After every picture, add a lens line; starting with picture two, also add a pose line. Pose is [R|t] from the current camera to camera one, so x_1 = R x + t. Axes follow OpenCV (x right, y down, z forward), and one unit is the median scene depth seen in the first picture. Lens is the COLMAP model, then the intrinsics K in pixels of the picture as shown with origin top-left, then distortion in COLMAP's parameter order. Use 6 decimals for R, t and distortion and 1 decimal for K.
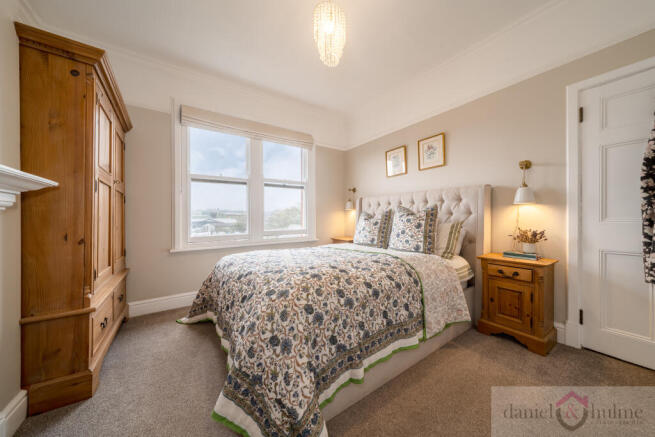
lens RADIAL K [[221.8, 0, 333.6], [0, 221.8, 220.4], [0, 0, 1]] dist [0.000536, 0.000104]
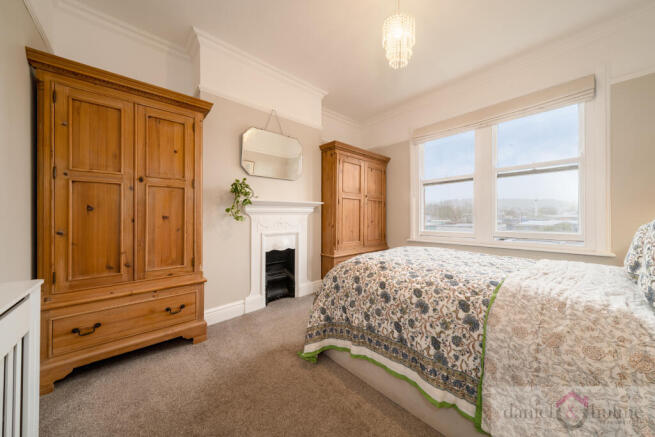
lens RADIAL K [[223.4, 0, 324.2], [0, 223.4, 217.8], [0, 0, 1]] dist [0.001028, -0.000017]
pose [[0.106139, 0.013288, -0.994262, 0.859441], [-0.005955, 0.999901, 0.012728, -0.018348], [0.994333, 0.004570, 0.106208, 0.481486]]
